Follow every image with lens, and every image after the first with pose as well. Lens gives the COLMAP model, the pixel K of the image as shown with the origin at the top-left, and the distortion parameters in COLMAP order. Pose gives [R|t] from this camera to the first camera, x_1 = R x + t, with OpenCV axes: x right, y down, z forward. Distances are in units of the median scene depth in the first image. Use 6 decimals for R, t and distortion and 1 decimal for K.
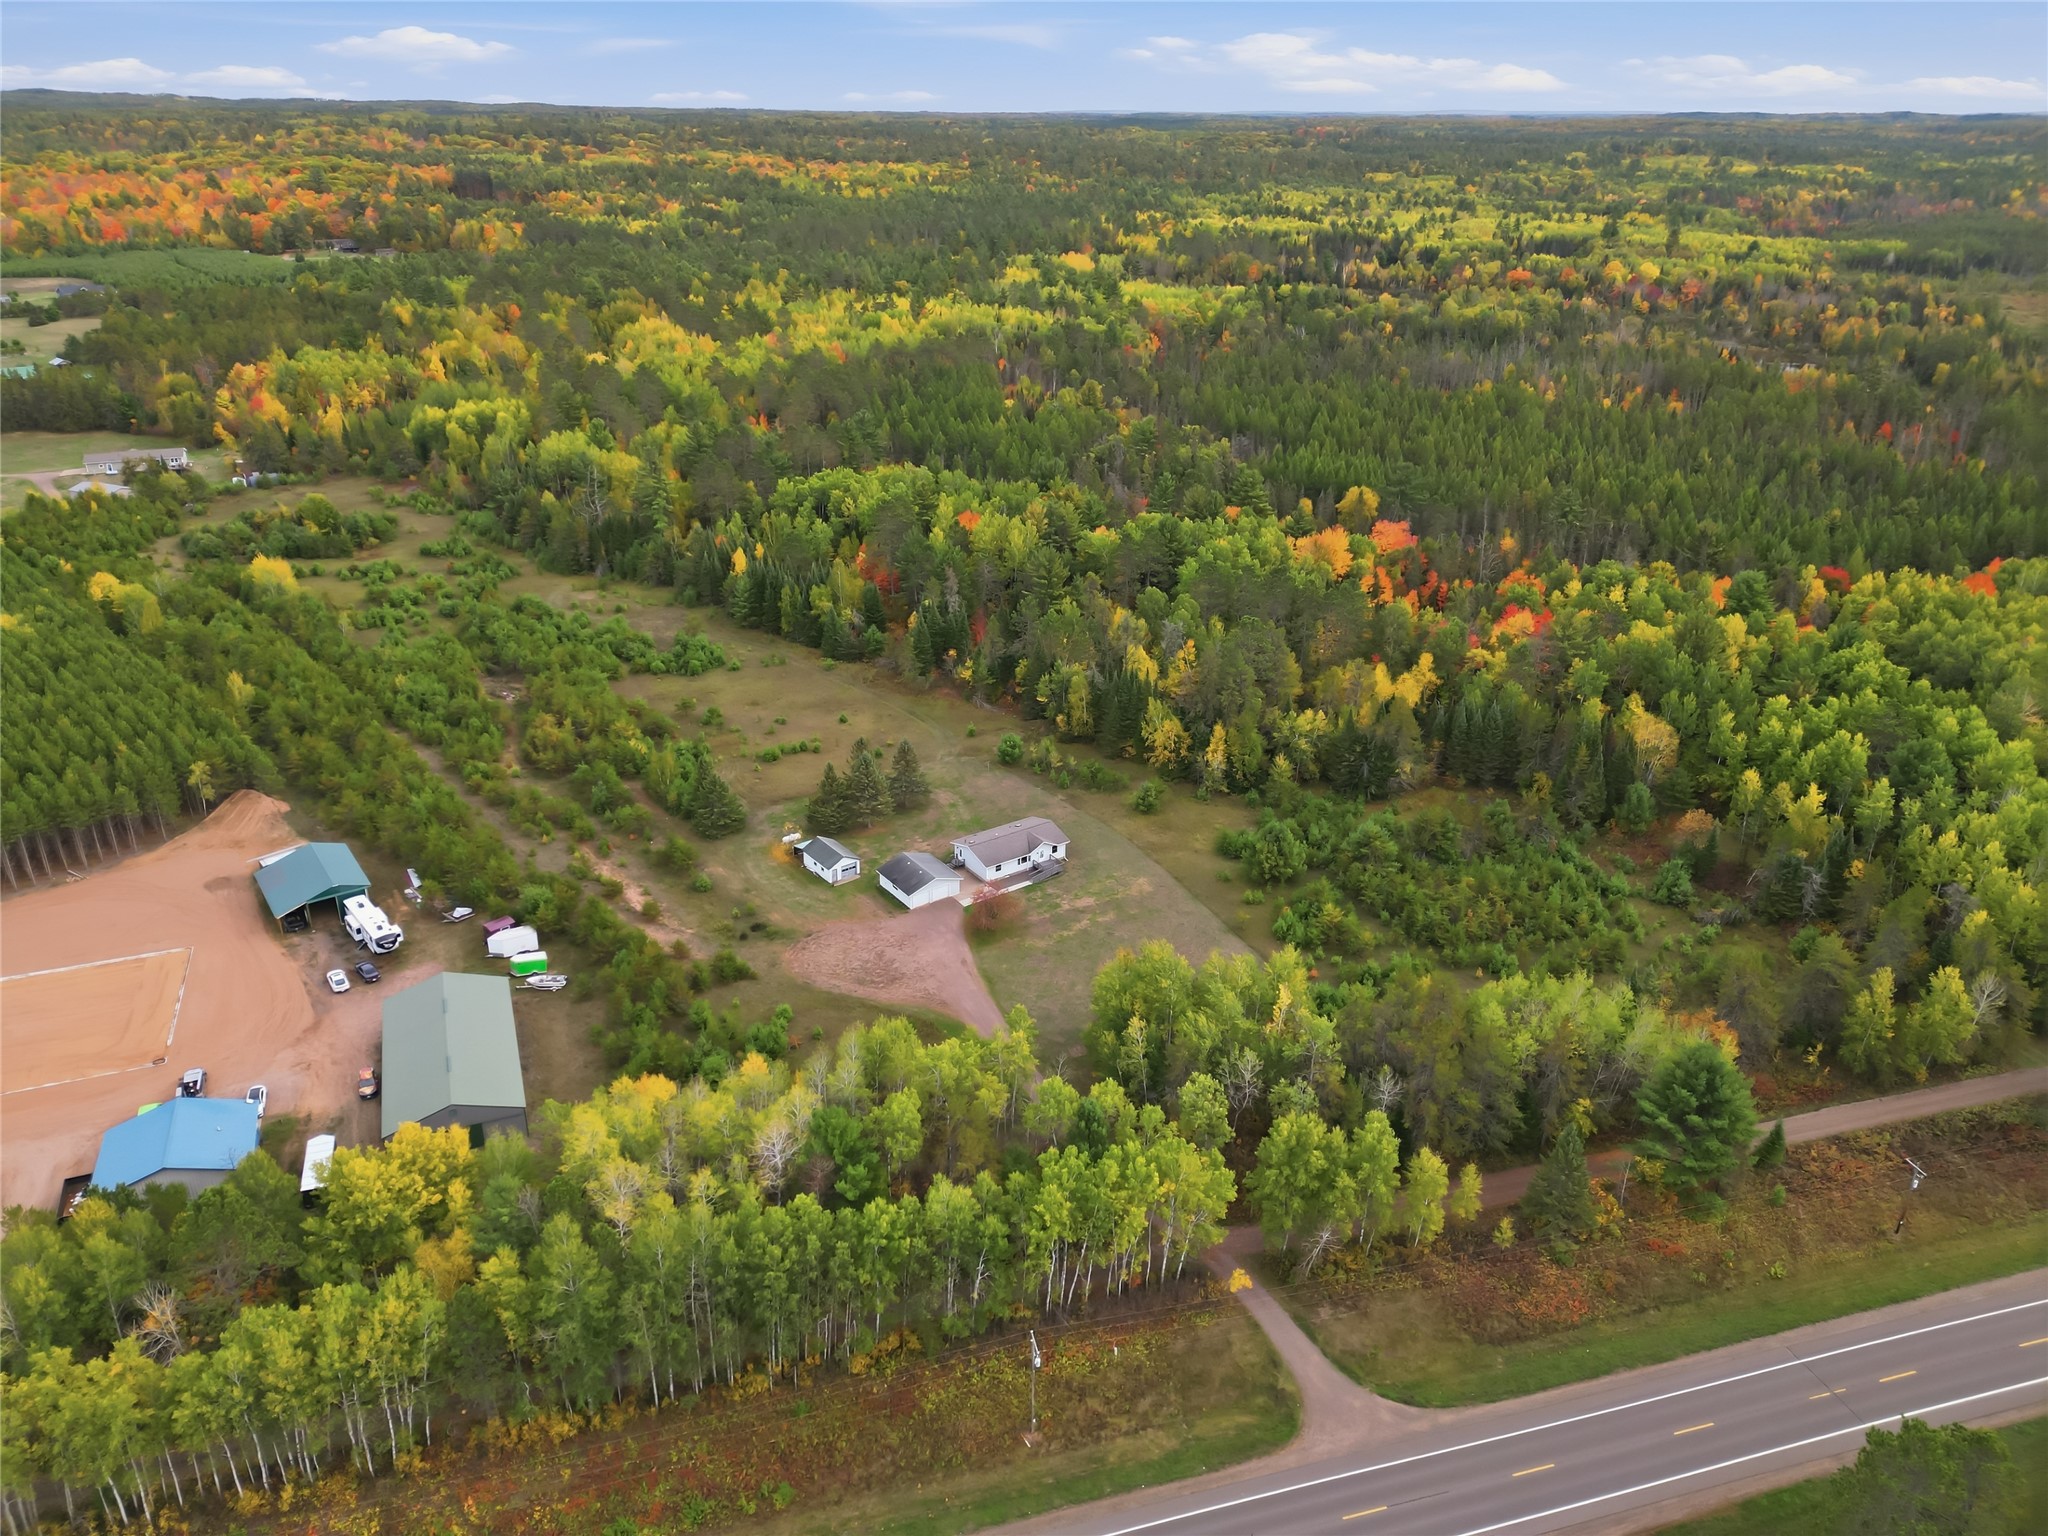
lens RADIAL K [[1431.8, 0, 1024.0], [0, 1431.8, 768.0], [0, 0, 1]] dist [0.061289, -0.058183]
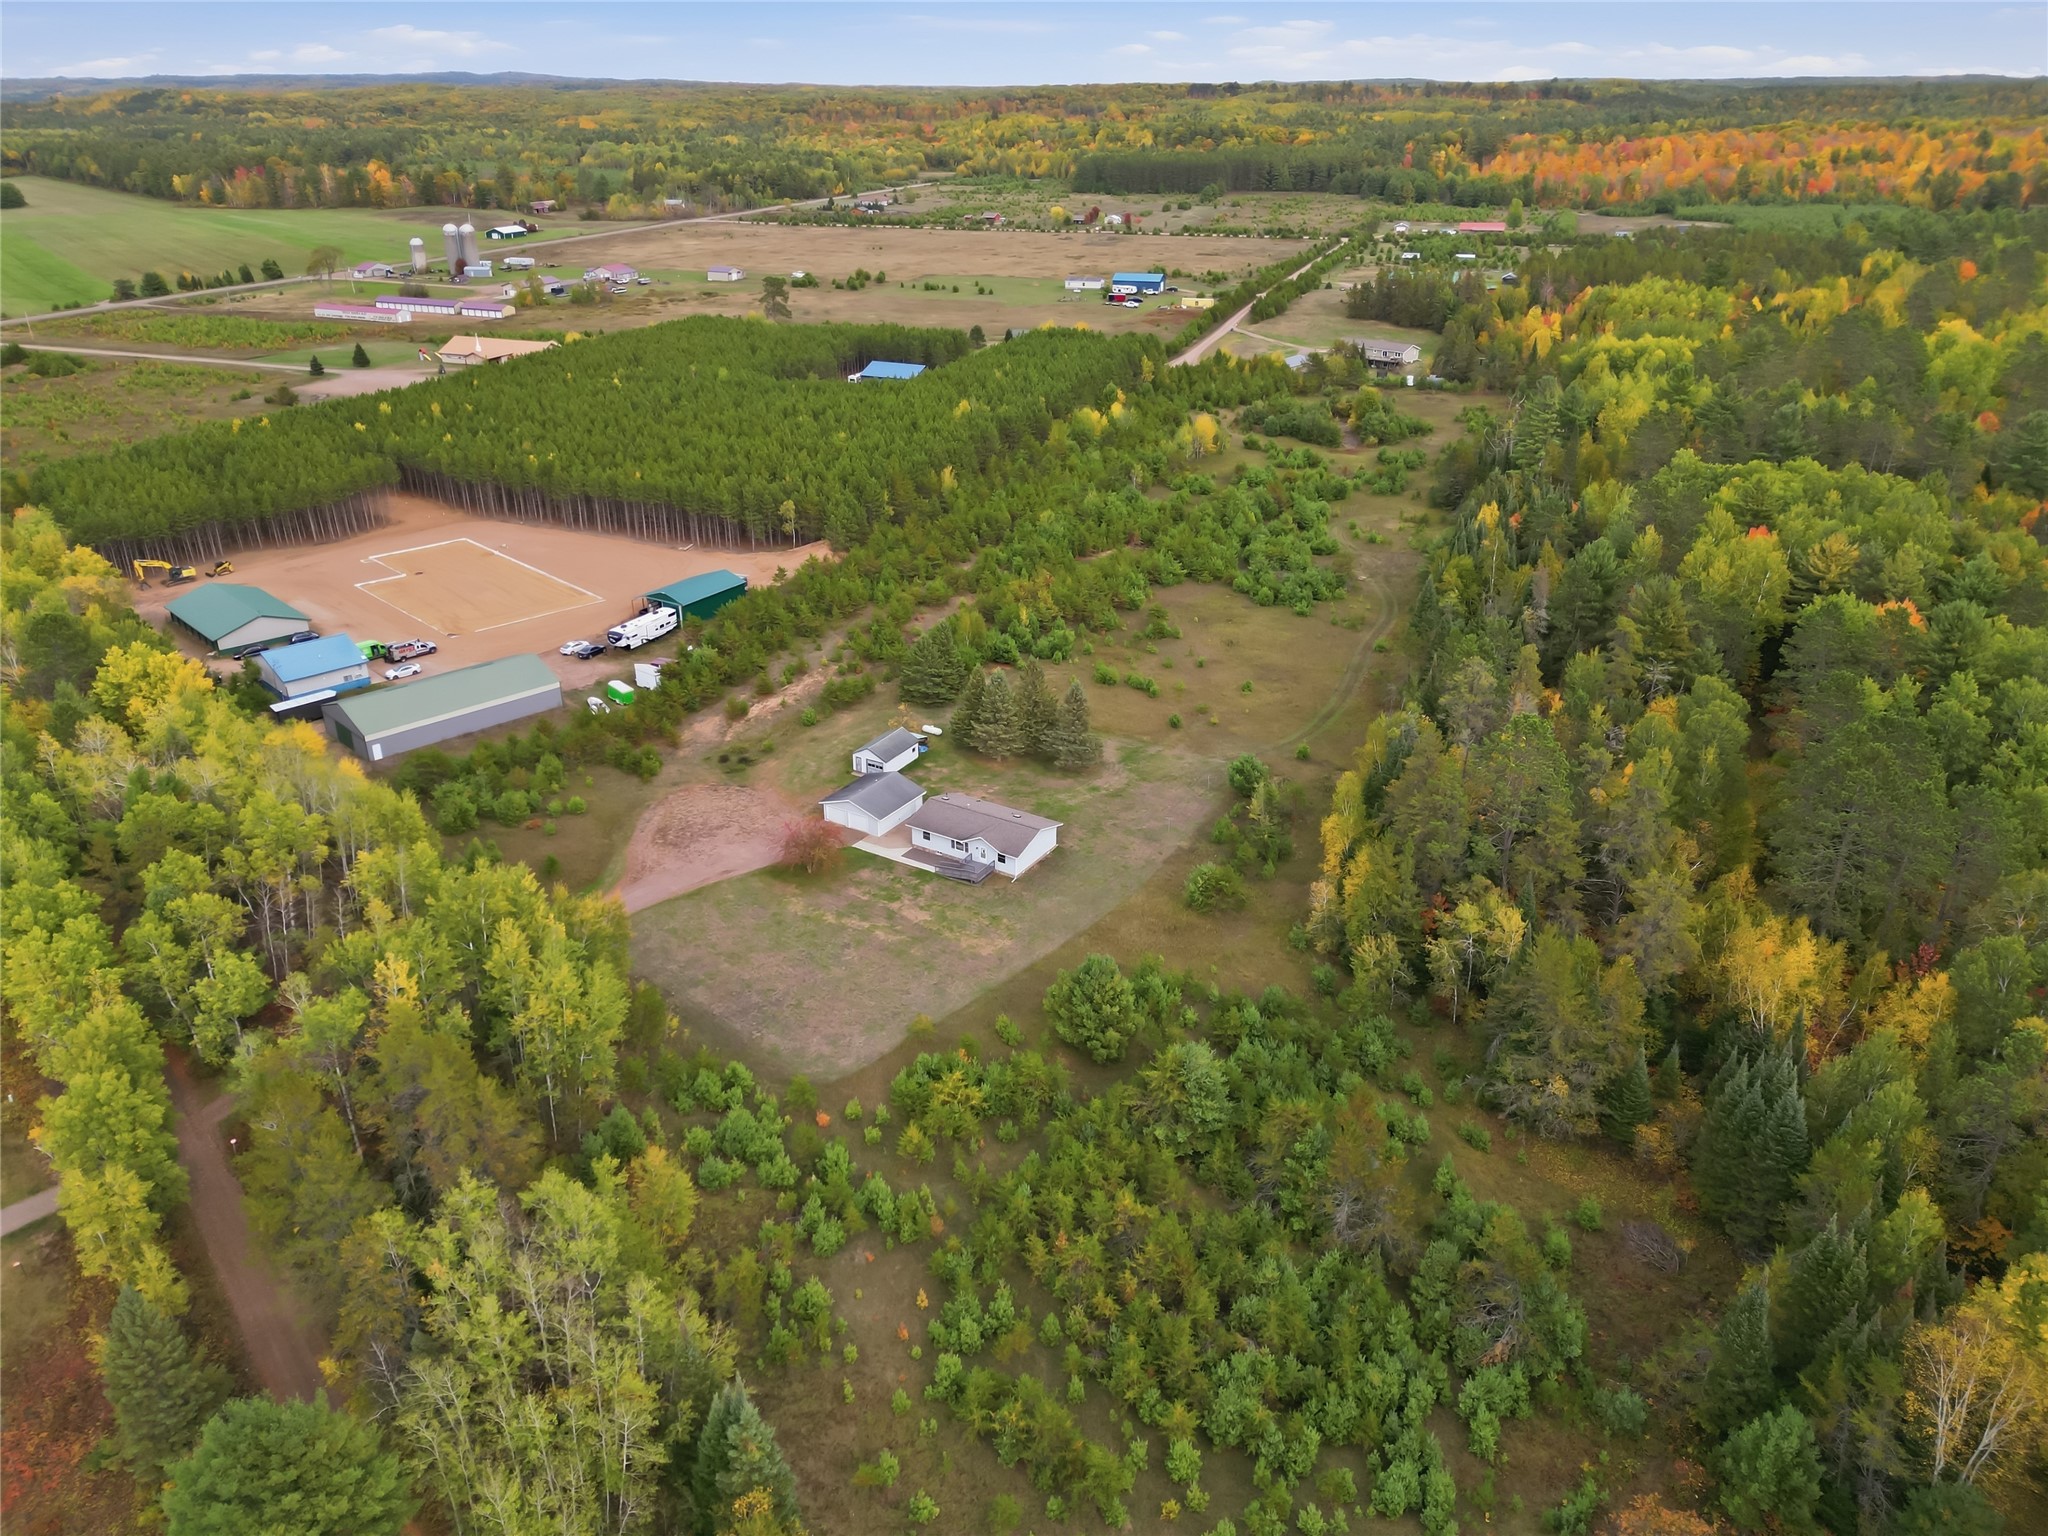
lens RADIAL K [[1419.5, 0, 1024.0], [0, 1419.5, 768.0], [0, 0, 1]] dist [0.064315, -0.059083]
pose [[0.386393, 0.382417, -0.839320, 0.694074], [-0.375714, 0.896333, 0.235429, -0.181700], [0.842342, 0.224376, 0.490016, 0.689081]]
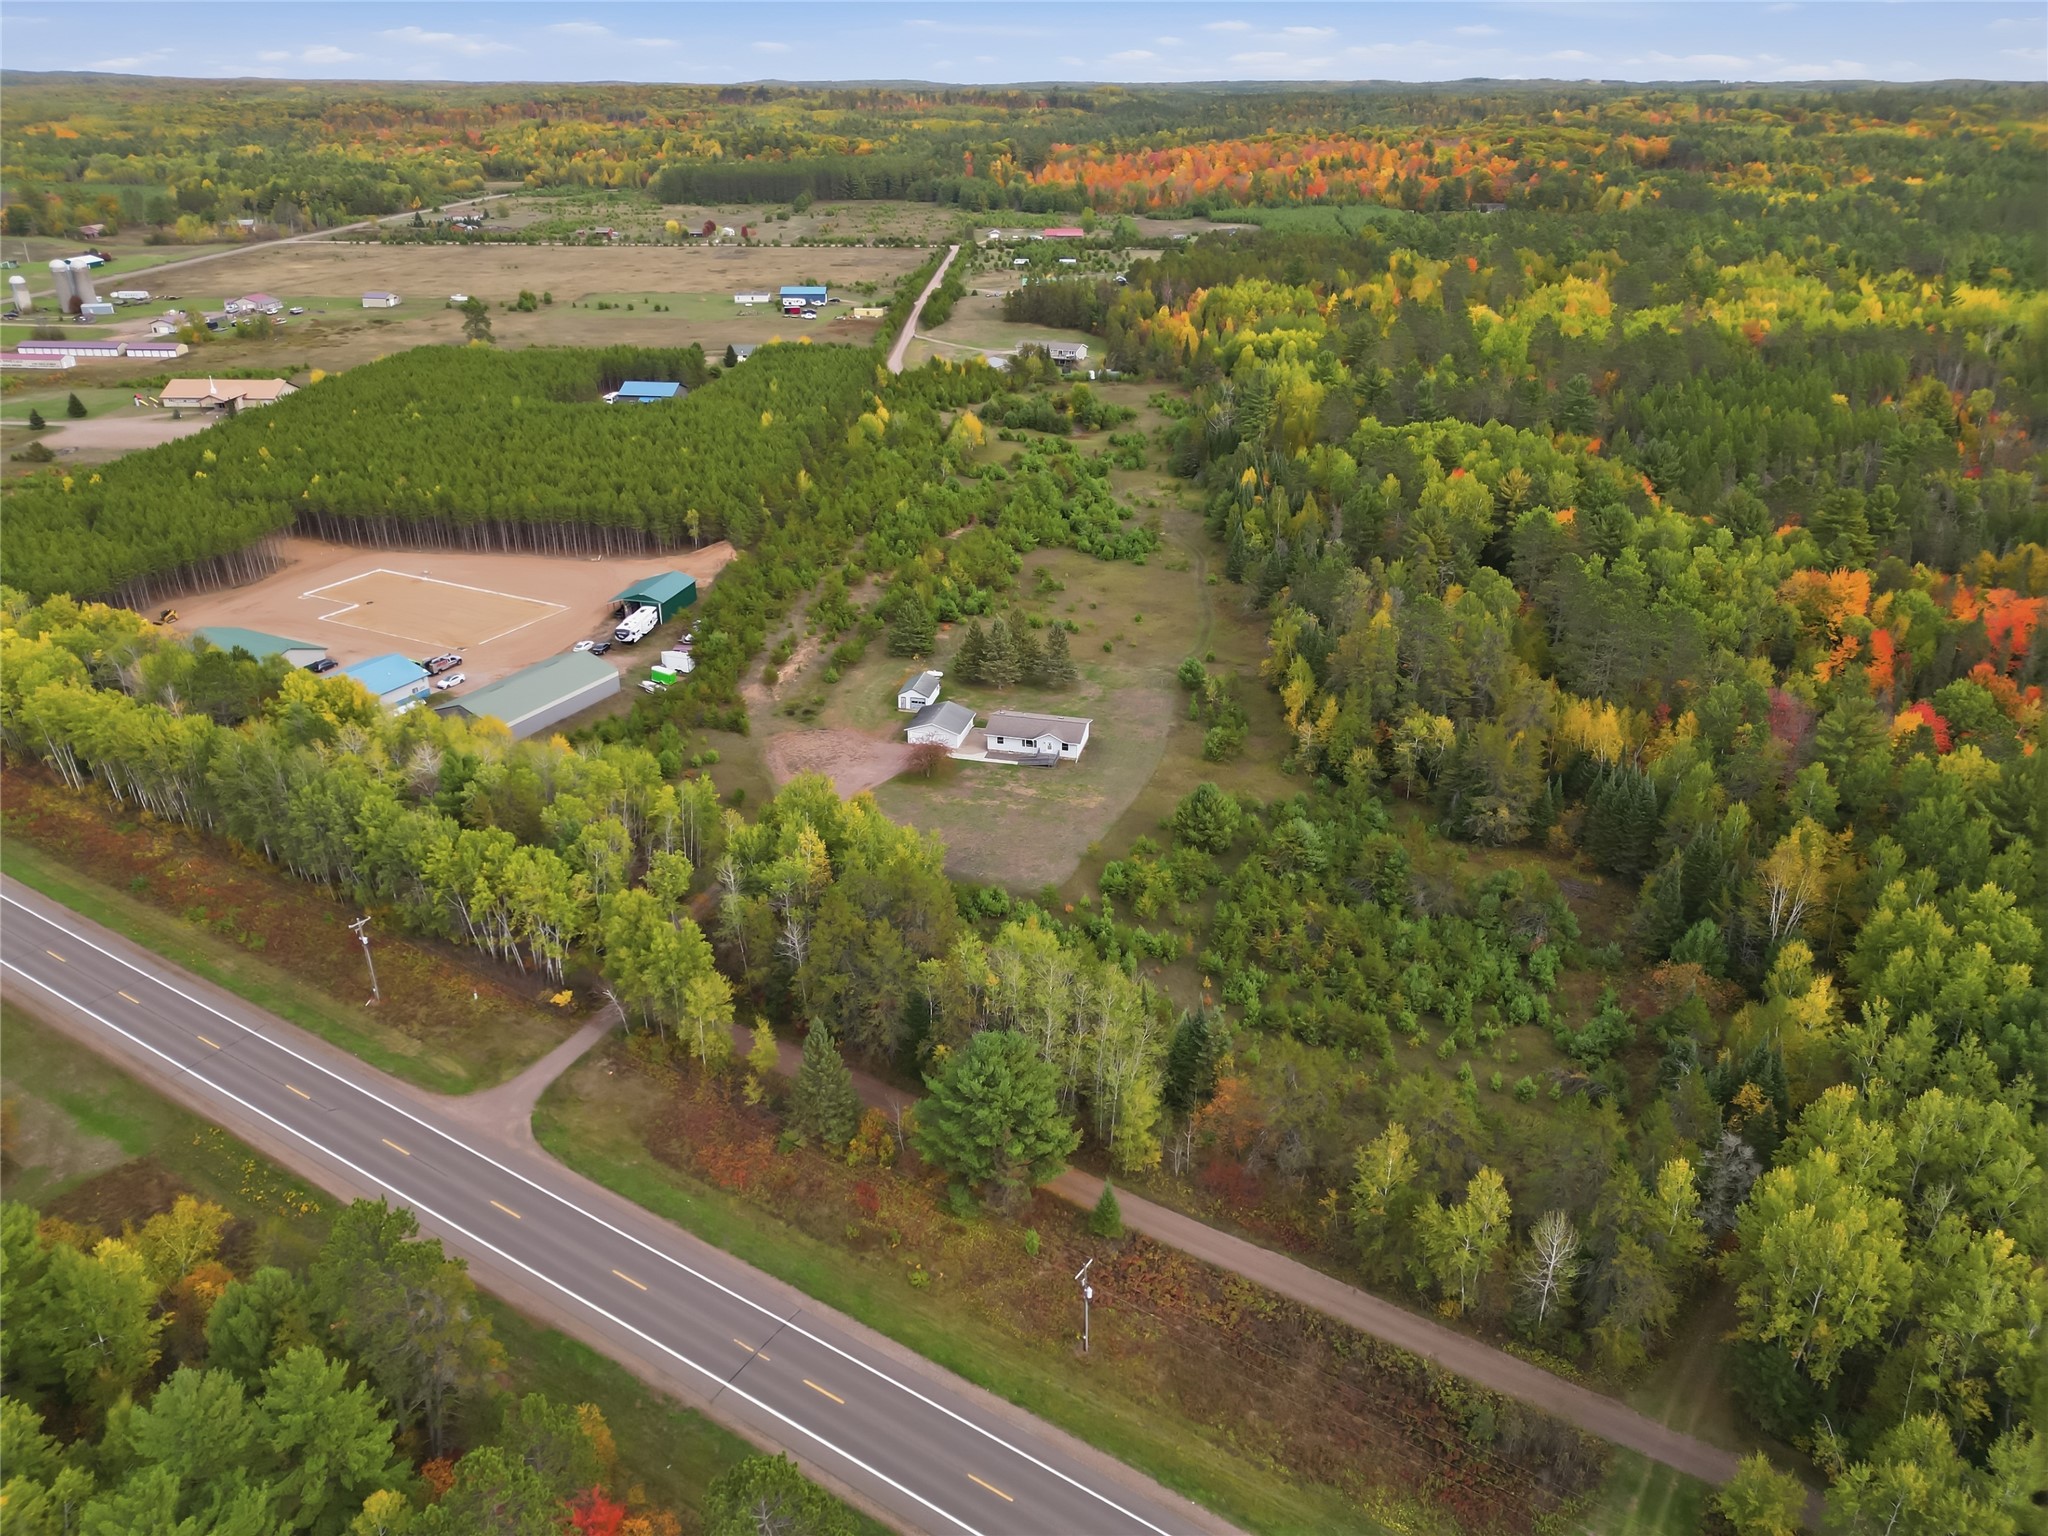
lens RADIAL K [[1419.5, 0, 1024.0], [0, 1419.5, 768.0], [0, 0, 1]] dist [0.064315, -0.059083]
pose [[0.658631, 0.313182, -0.684195, 0.769128], [-0.304870, 0.942361, 0.137876, -0.065978], [0.687939, 0.117781, 0.716148, 0.272355]]
